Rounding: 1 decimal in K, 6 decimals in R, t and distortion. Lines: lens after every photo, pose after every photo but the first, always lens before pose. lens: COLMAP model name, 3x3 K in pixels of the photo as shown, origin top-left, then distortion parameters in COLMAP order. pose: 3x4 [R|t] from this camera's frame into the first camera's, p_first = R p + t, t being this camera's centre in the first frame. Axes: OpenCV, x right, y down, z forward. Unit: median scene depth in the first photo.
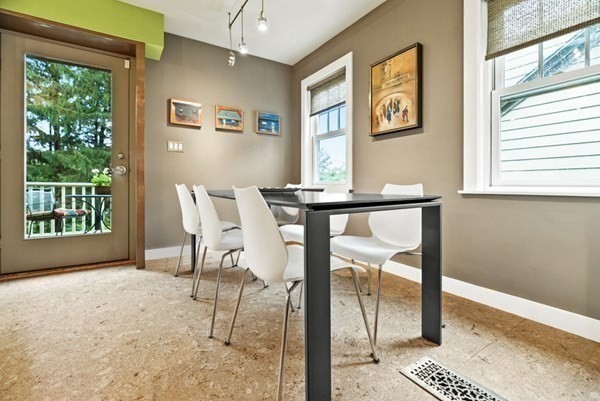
lens RADIAL K [[273.4, 0, 304.2], [0, 273.4, 191.8], [0, 0, 1]] dist [-0.004555, -0.000536]
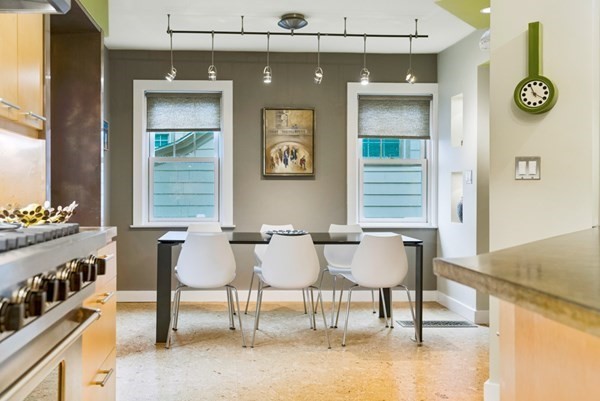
lens RADIAL K [[506.9, 0, 299.7], [0, 506.9, 214.7], [0, 0, 1]] dist [-0.002140, -0.000223]
pose [[0.464855, -0.009949, 0.885331, -1.508152], [0.029579, 0.999553, -0.004298, -0.049914], [-0.884892, 0.028185, 0.464942, 0.005356]]
